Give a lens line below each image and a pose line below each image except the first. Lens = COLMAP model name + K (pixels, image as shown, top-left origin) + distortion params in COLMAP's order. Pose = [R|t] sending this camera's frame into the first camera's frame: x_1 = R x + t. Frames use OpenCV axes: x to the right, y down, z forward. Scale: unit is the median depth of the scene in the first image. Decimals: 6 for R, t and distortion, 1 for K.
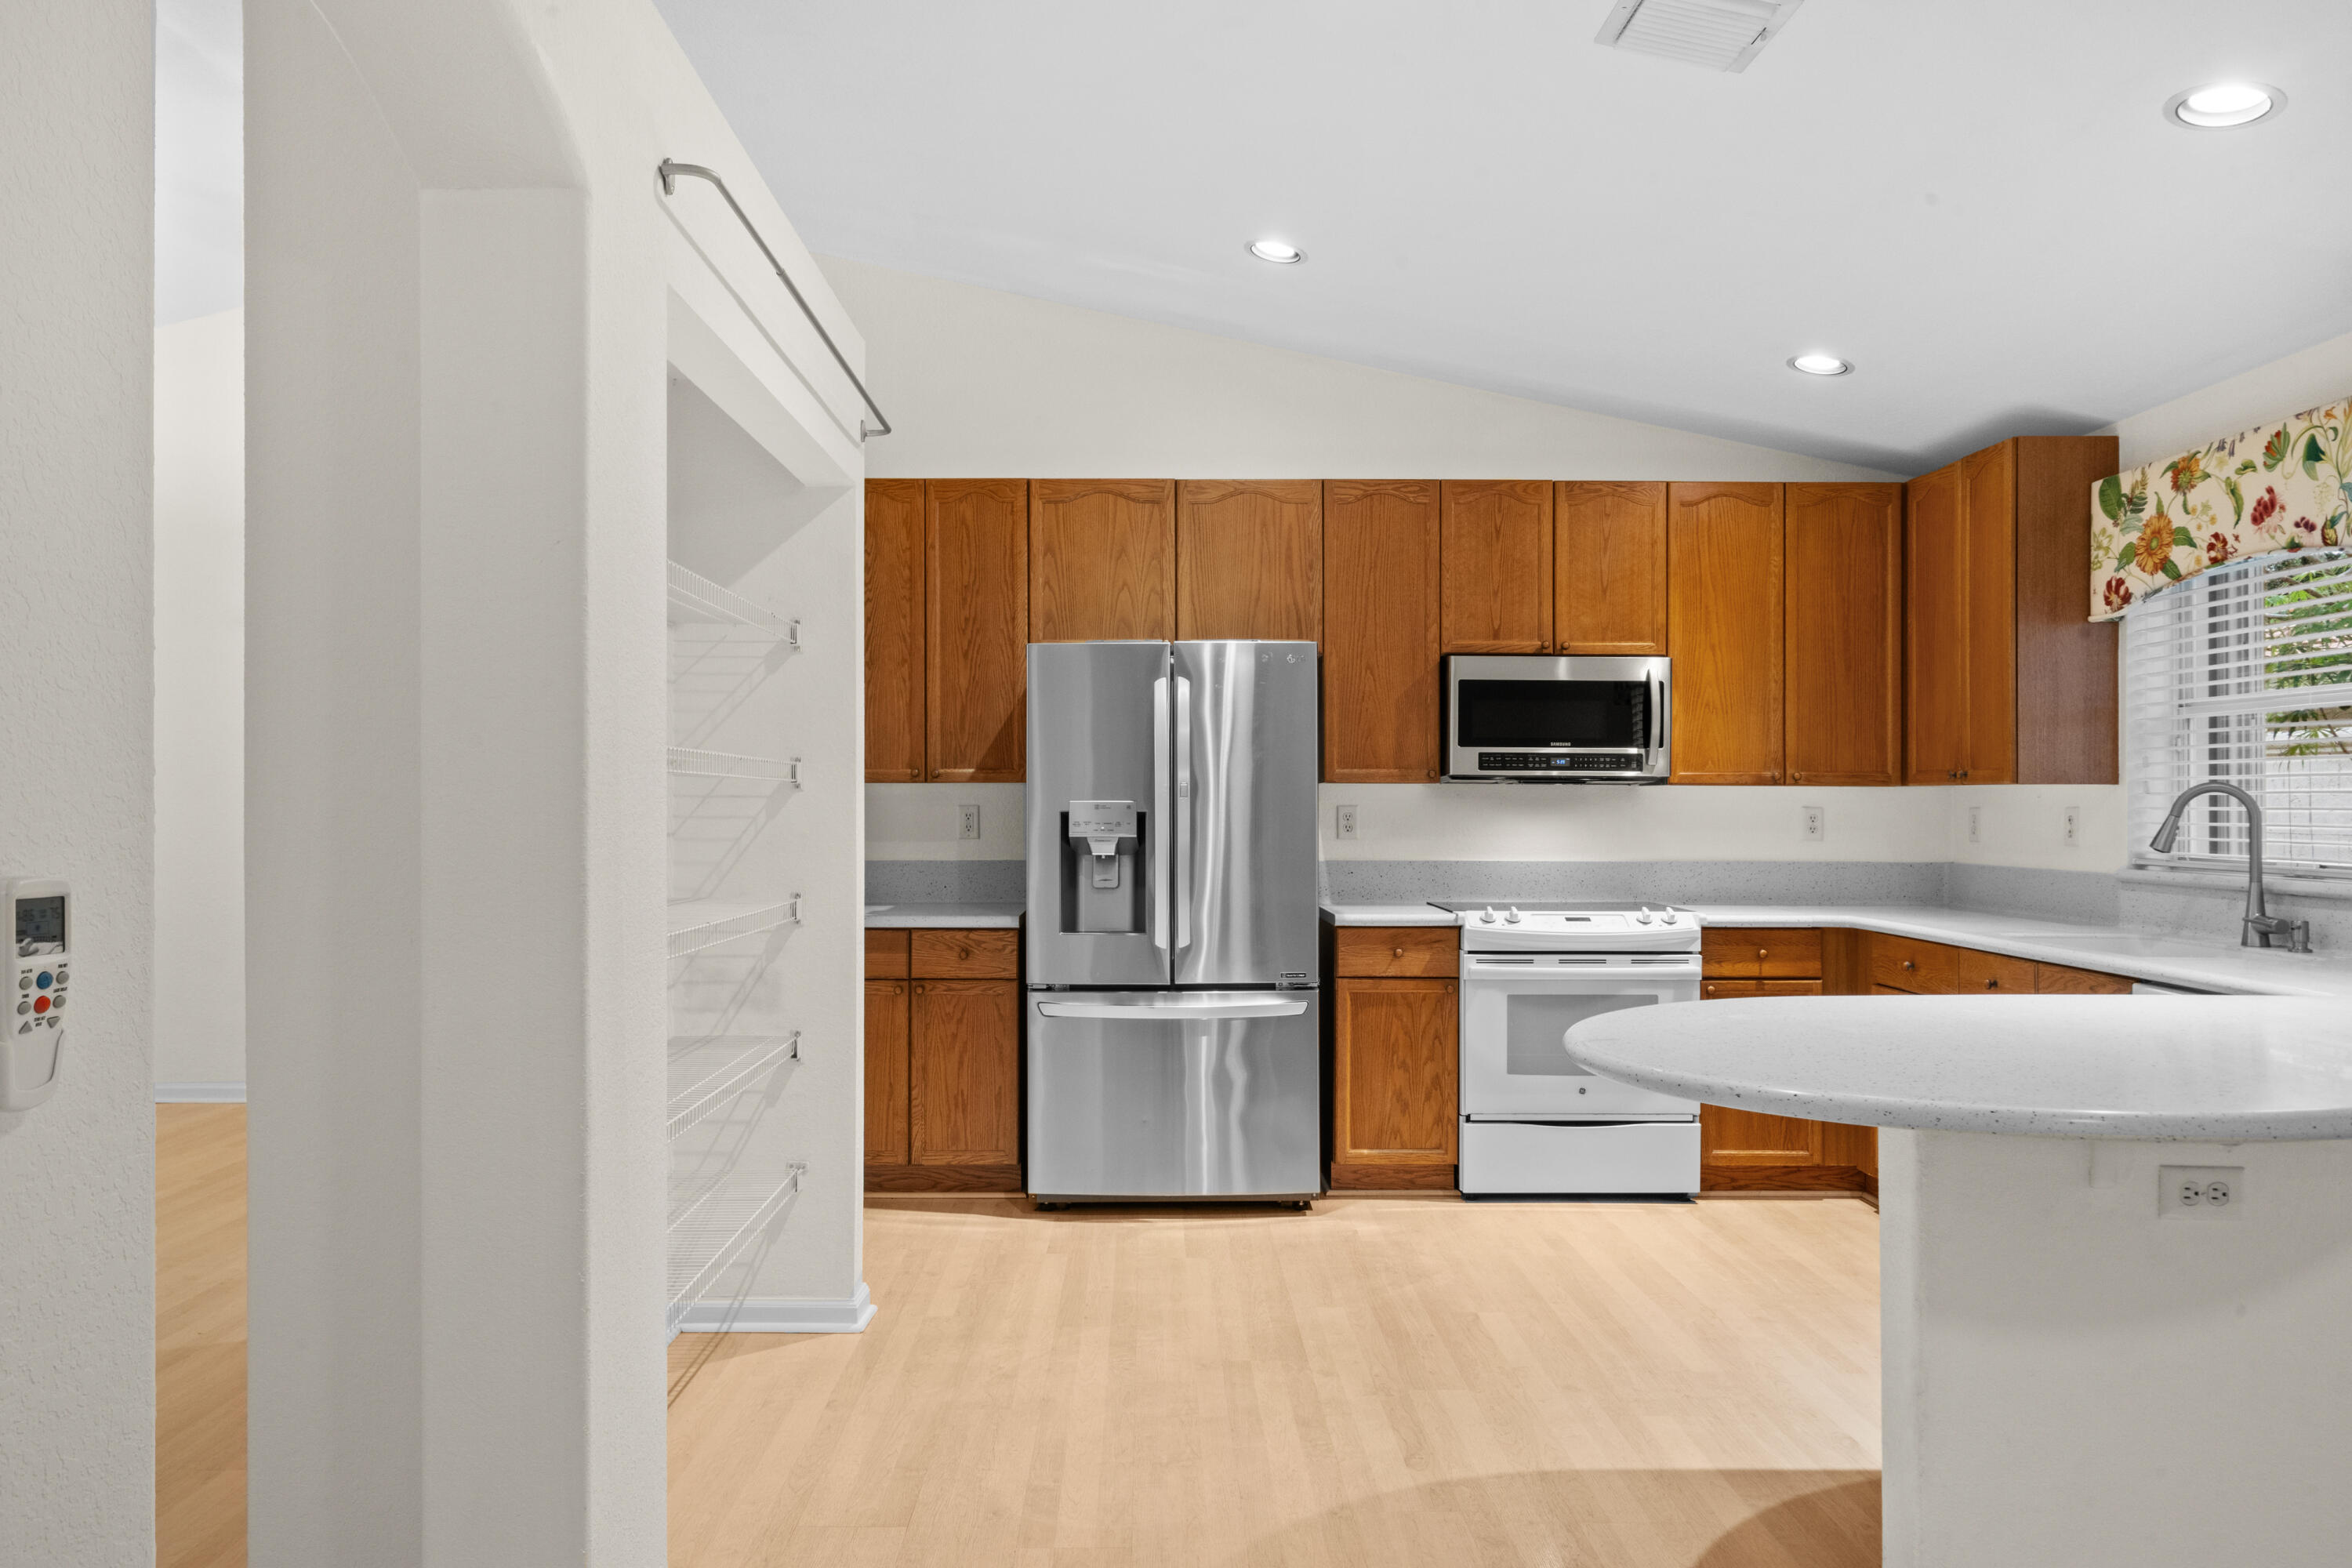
lens RADIAL K [[1638.0, 0, 1168.4], [0, 1638.0, 793.3], [0, 0, 1]] dist [0.013143, 0.010913]
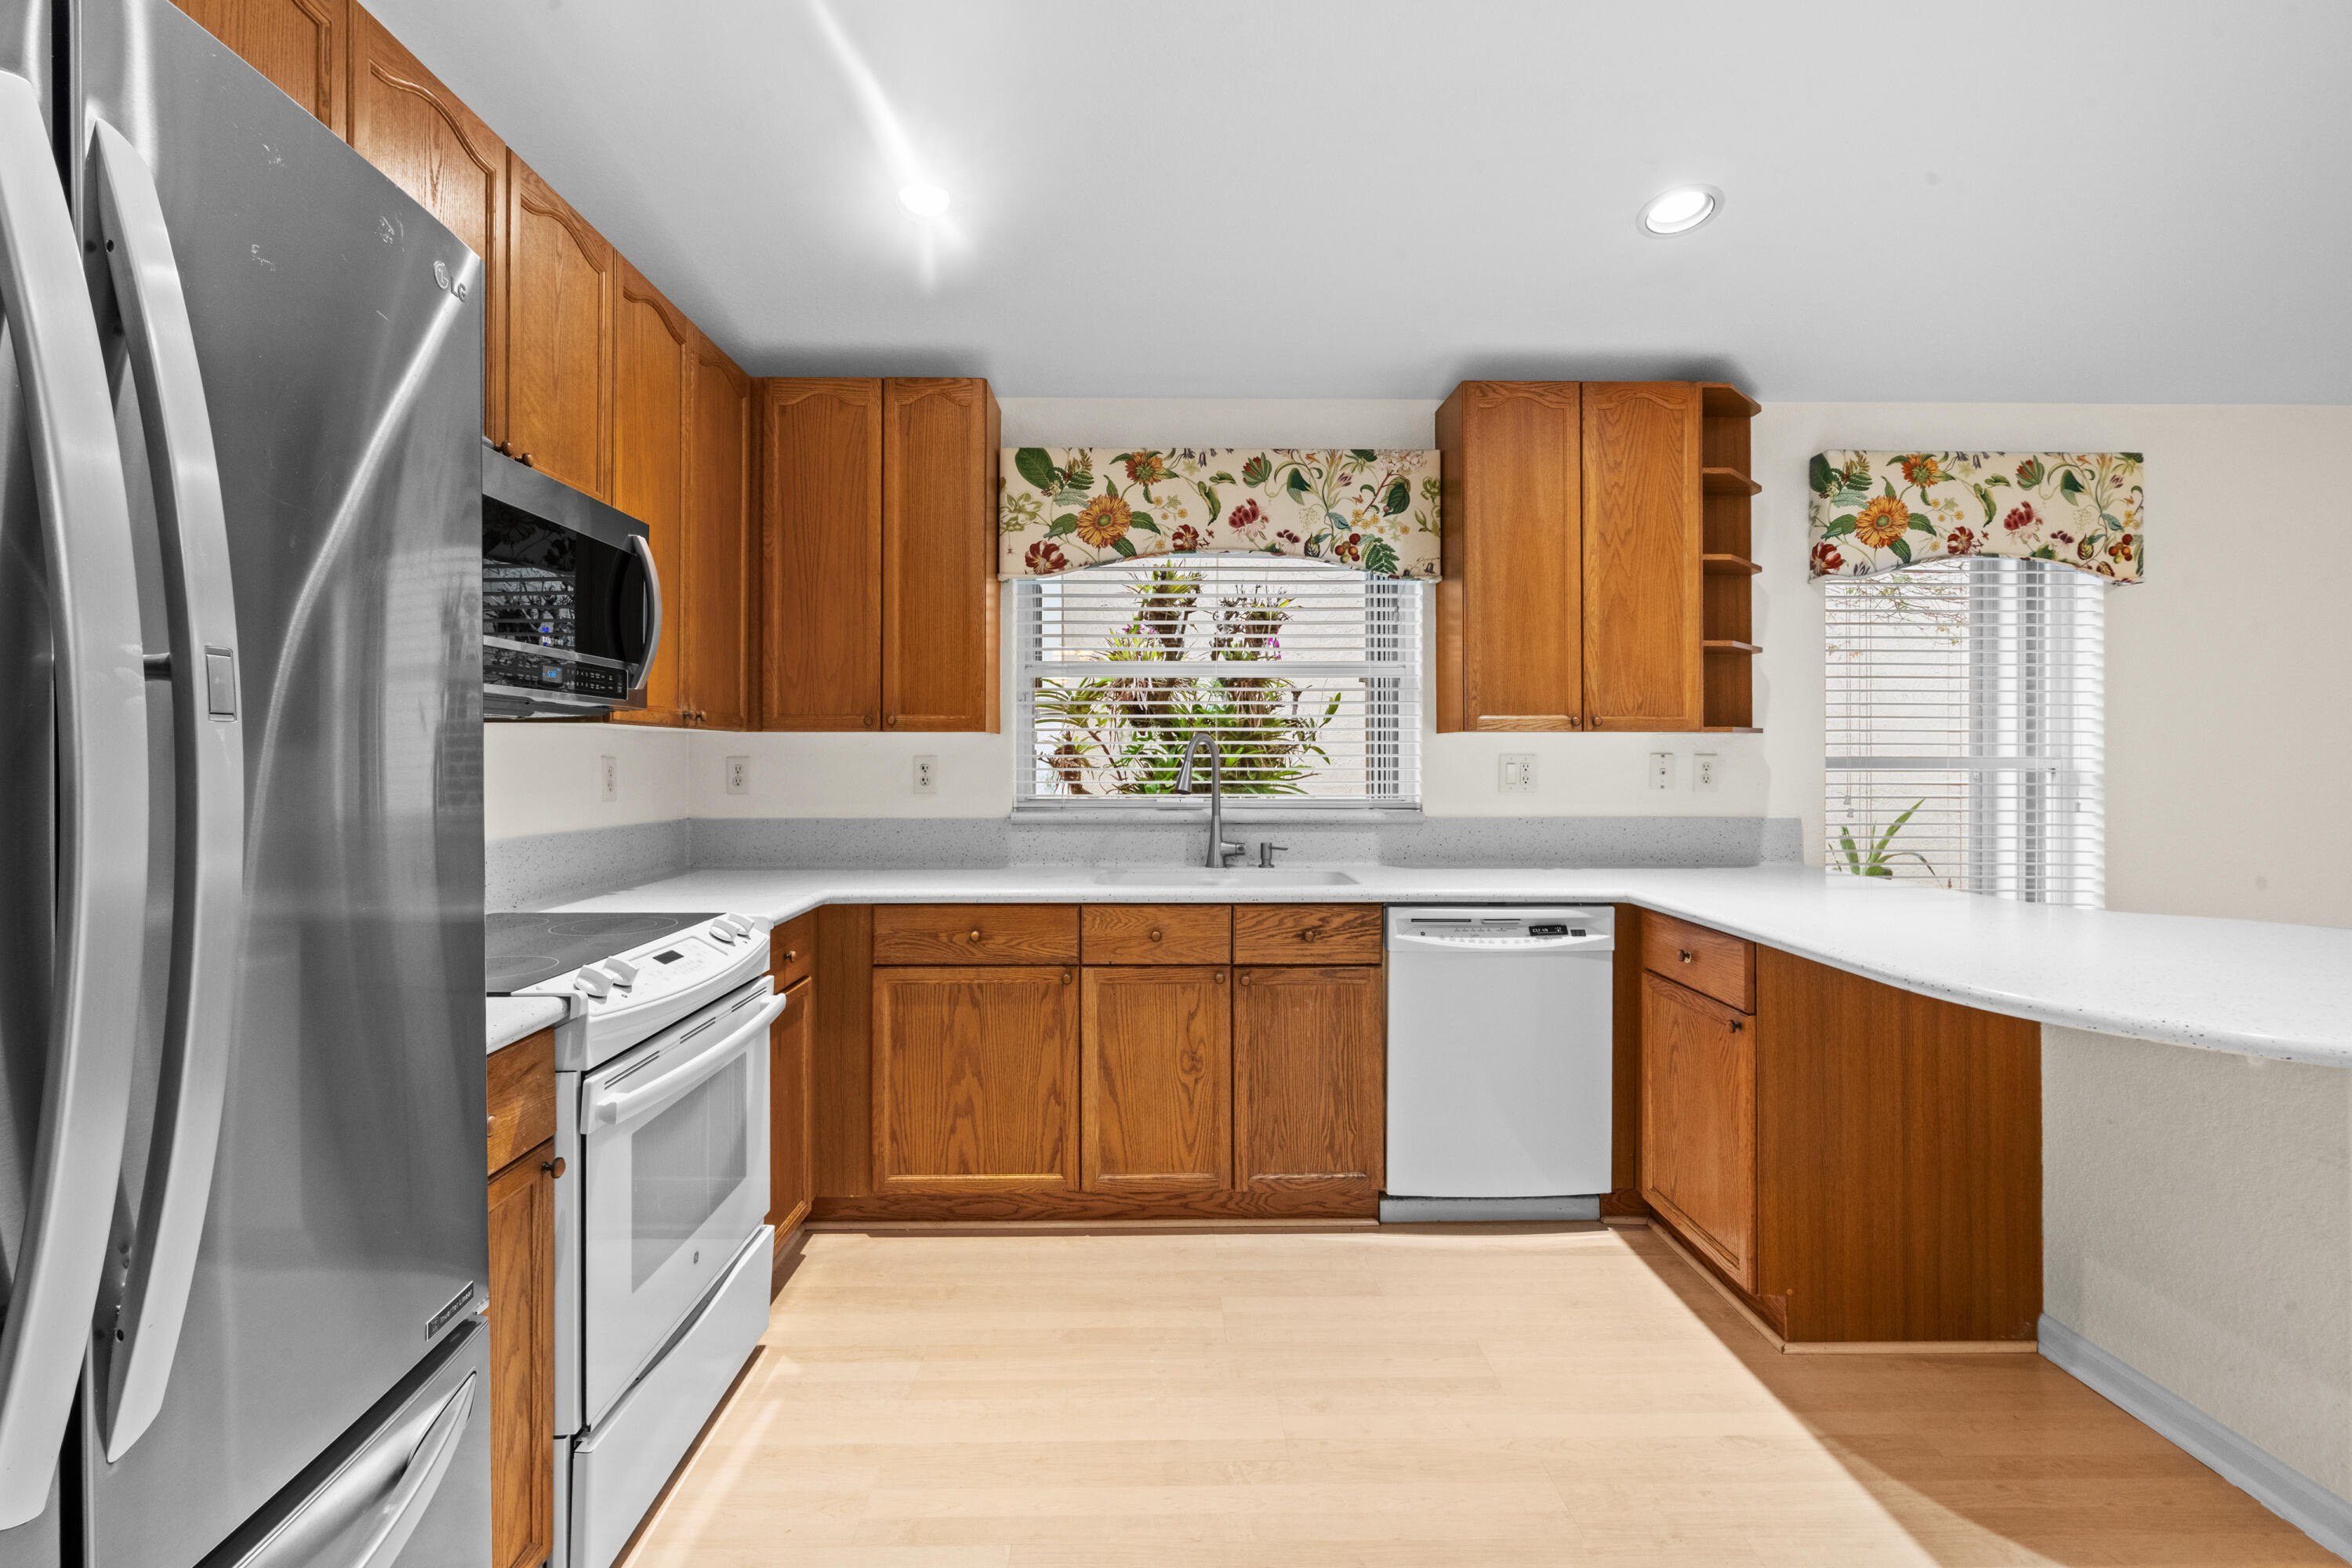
lens RADIAL K [[1073.6, 0, 1163.9], [0, 1073.6, 750.6], [0, 0, 1]] dist [-0.002582, 0.001403]
pose [[-0.004248, 0.001566, 0.999990, -0.122194], [-0.005825, 0.999982, -0.001591, 0.006061], [-0.999974, -0.005832, -0.004239, 0.865448]]
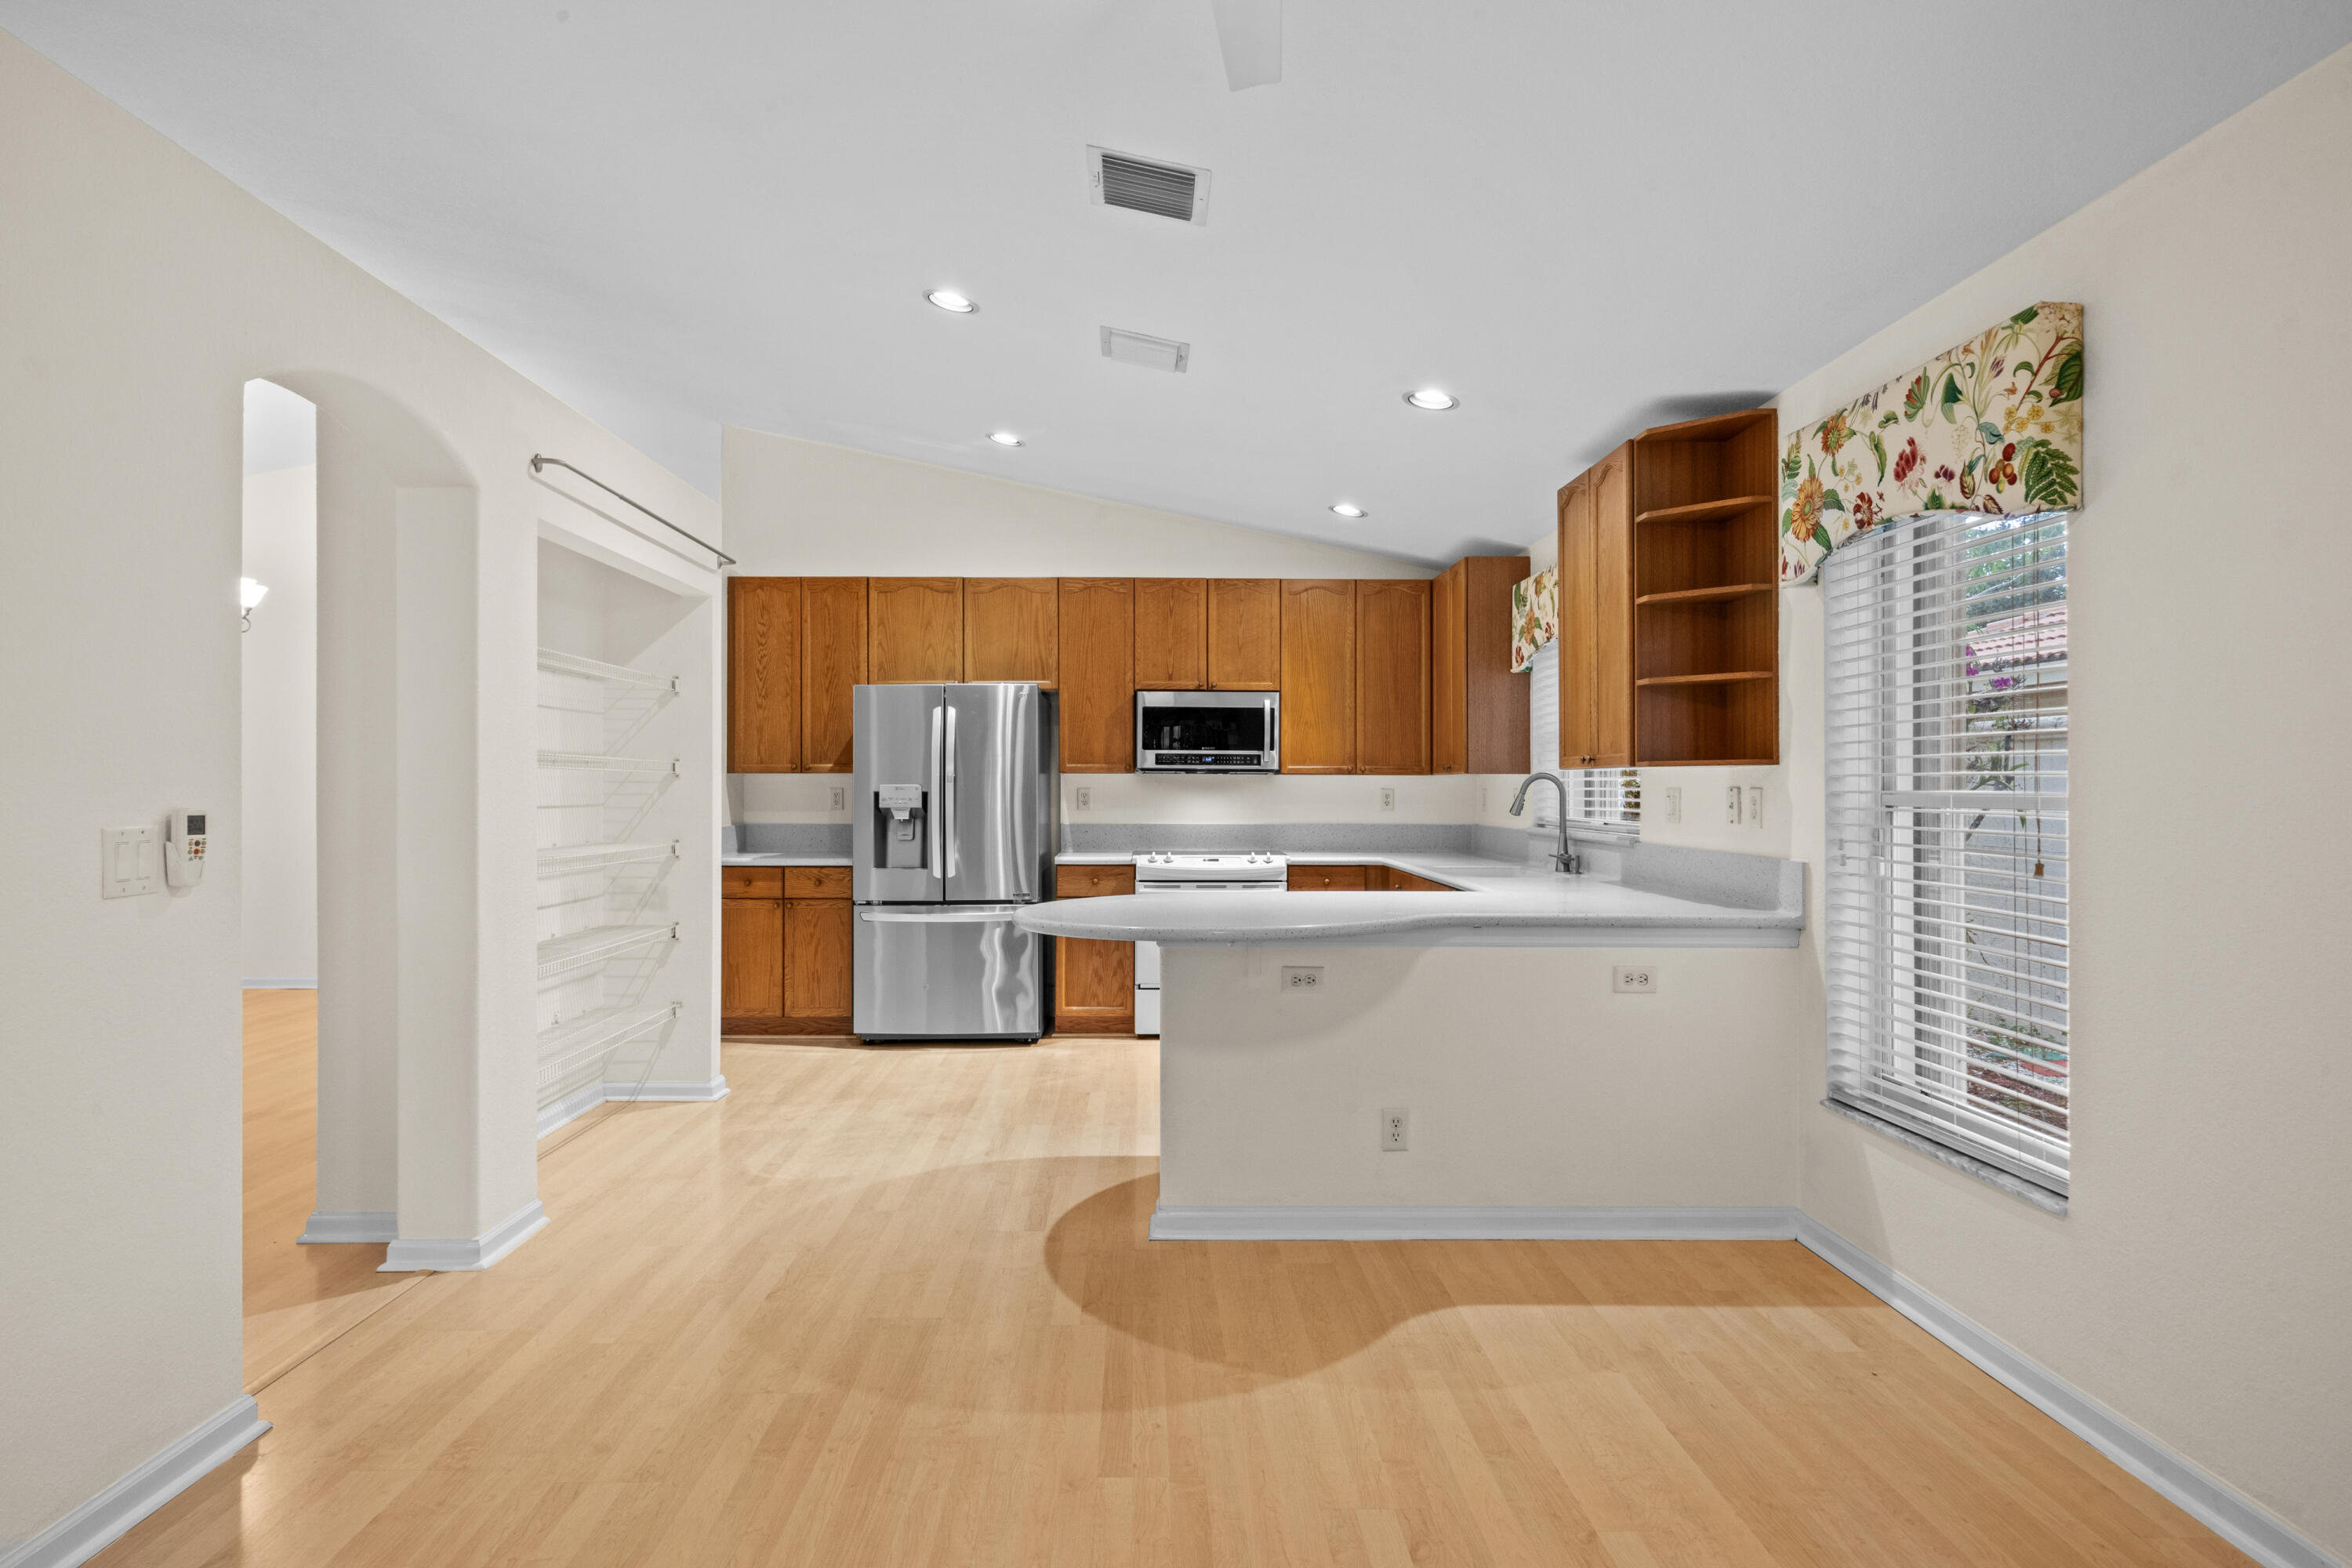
lens RADIAL K [[1328.3, 0, 1166.6], [0, 1328.3, 776.6], [0, 0, 1]] dist [0.011267, -0.001060]
pose [[0.999996, -0.000535, 0.002923, 0.211861], [0.000542, 0.999997, -0.002181, -0.000289], [-0.002922, 0.002183, 0.999993, -0.282489]]
